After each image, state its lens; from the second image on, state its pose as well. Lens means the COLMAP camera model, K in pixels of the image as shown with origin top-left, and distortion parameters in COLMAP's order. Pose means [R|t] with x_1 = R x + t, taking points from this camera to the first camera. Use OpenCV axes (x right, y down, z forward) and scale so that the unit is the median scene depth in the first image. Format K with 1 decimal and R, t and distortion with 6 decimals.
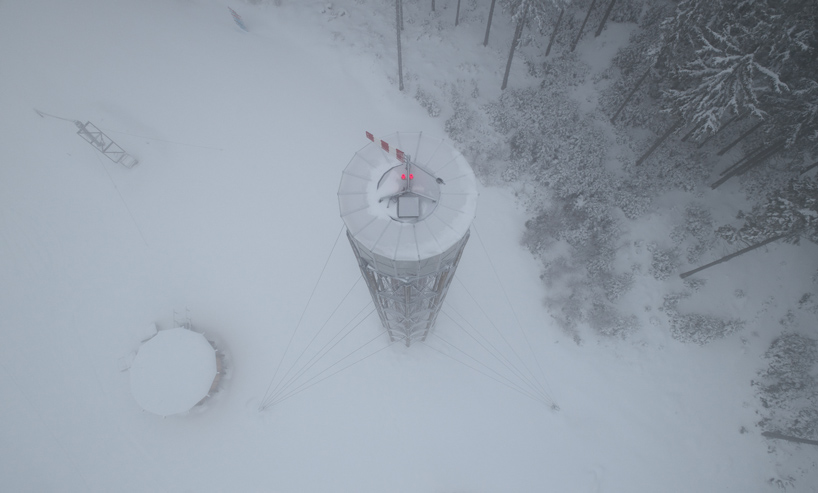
lens RADIAL K [[483.1, 0, 427.8], [0, 483.1, 246.3], [0, 0, 1]] dist [0.070614, 0.002914]
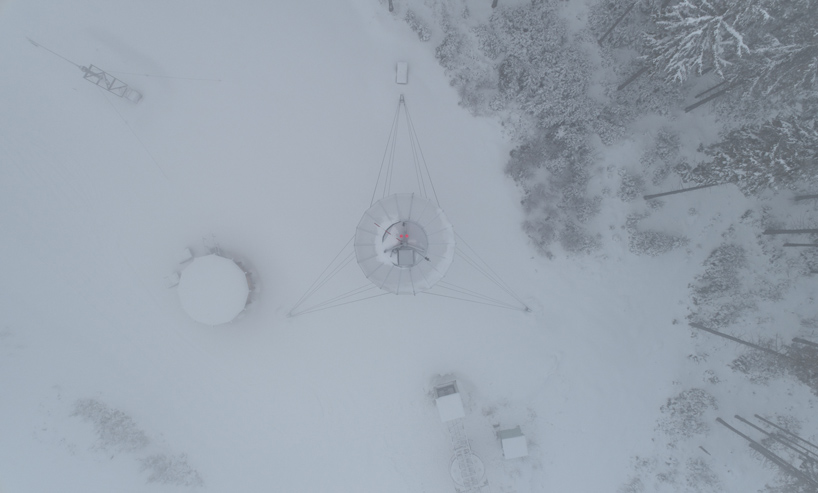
lens RADIAL K [[483.1, 0, 427.8], [0, 483.1, 246.3], [0, 0, 1]] dist [0.070614, 0.002914]
pose [[0.999763, -0.021119, 0.005318, 0.005847], [0.018631, 0.955825, 0.293345, -0.177090], [-0.011279, -0.293176, 0.955992, -0.111599]]
